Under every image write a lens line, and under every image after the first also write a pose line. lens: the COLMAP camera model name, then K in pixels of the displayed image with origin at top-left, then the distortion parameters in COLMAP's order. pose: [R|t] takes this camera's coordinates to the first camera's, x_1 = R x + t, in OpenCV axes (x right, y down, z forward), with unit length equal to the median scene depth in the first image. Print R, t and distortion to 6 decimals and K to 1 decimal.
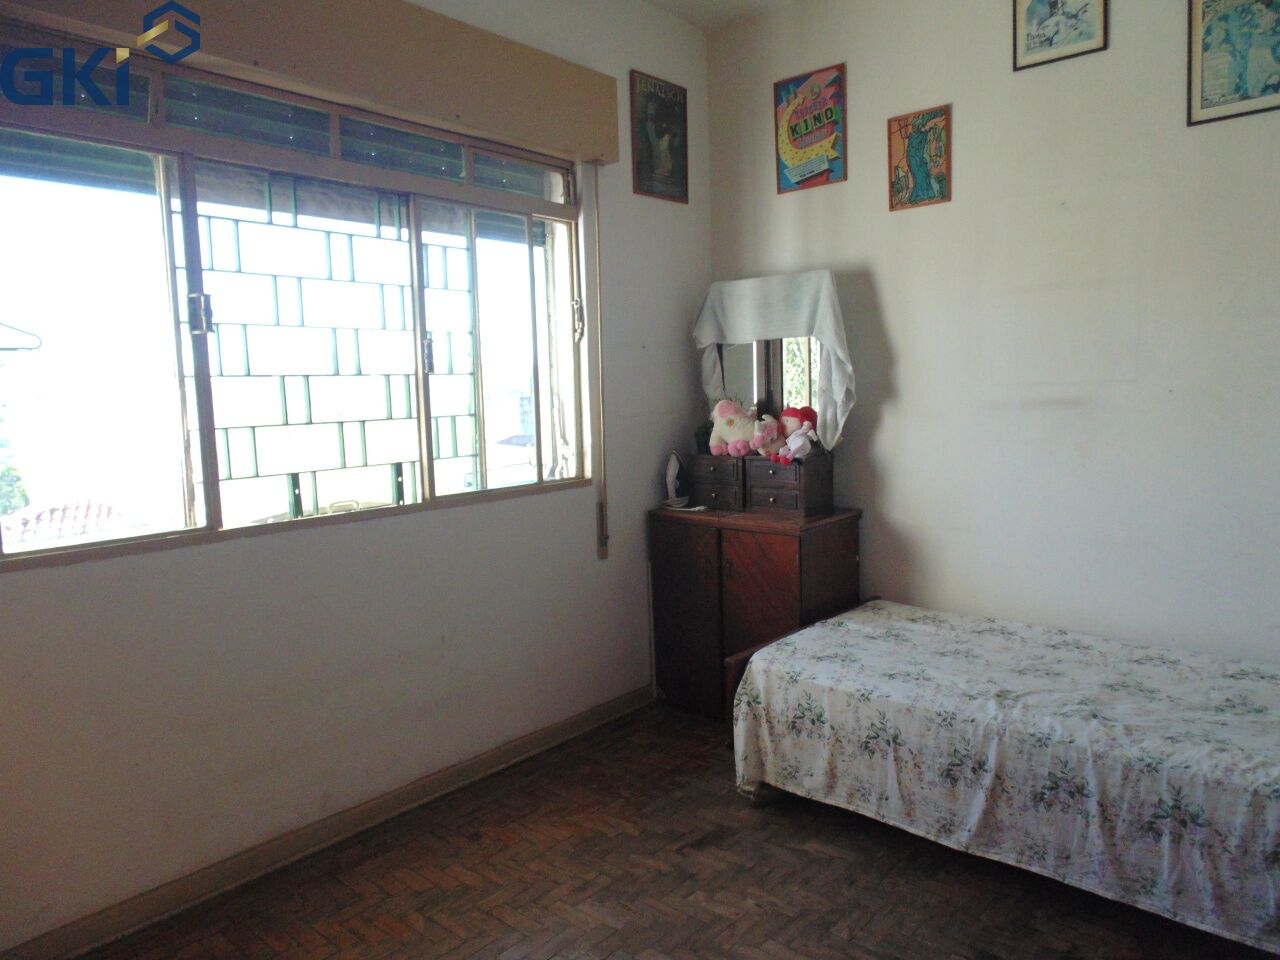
lens RADIAL K [[852.3, 0, 642.2], [0, 852.3, 482.9], [0, 0, 1]] dist [0.005881, -0.002752]
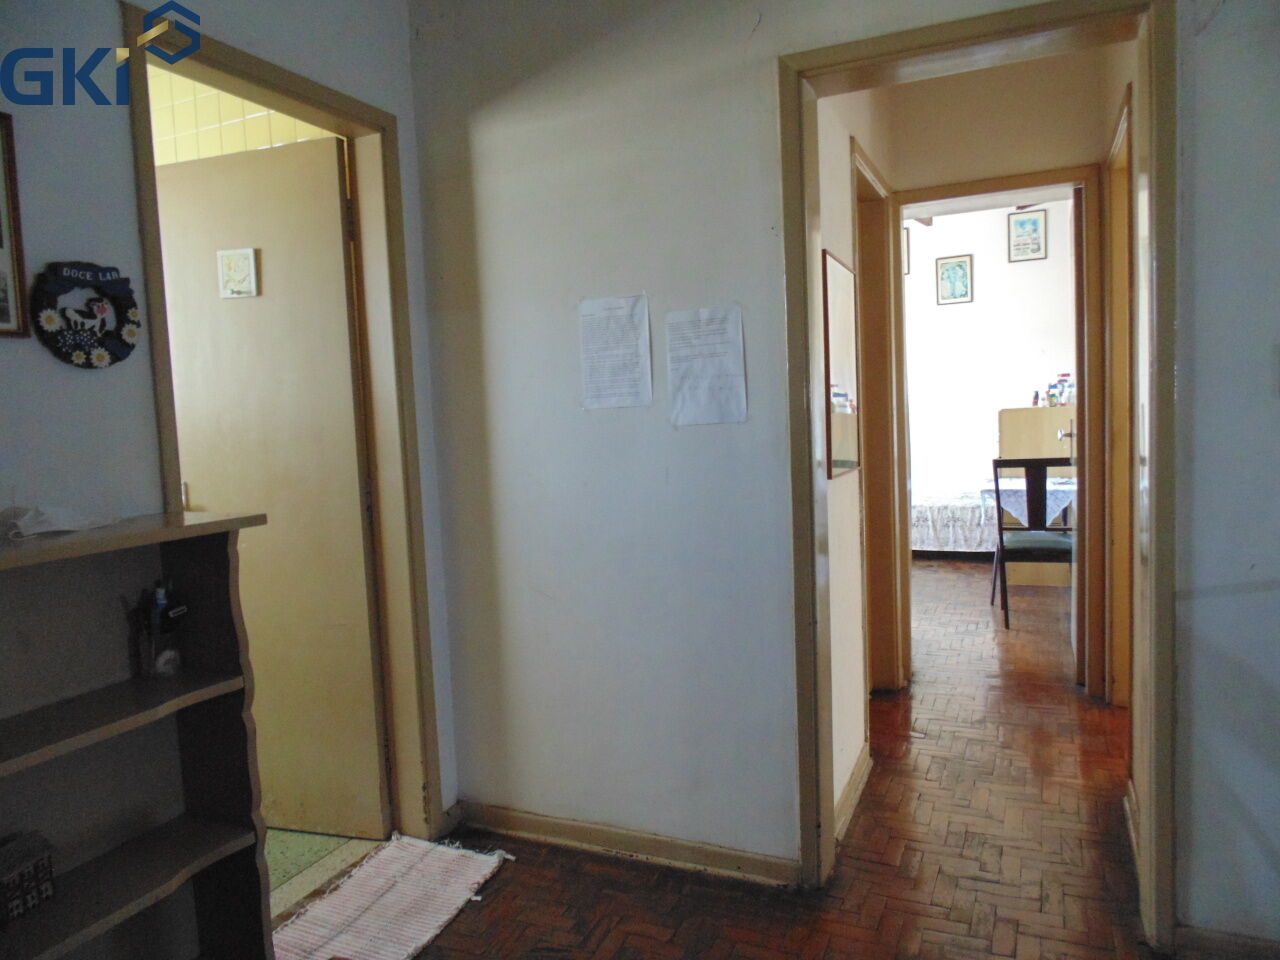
lens RADIAL K [[852.3, 0, 640.5], [0, 852.3, 477.4], [0, 0, 1]] dist [0.005881, -0.002752]
pose [[0.959914, -0.034120, 0.278210, -1.457404], [0.044069, 0.998590, -0.029583, 0.255769], [-0.276809, 0.040657, 0.960065, -1.857764]]
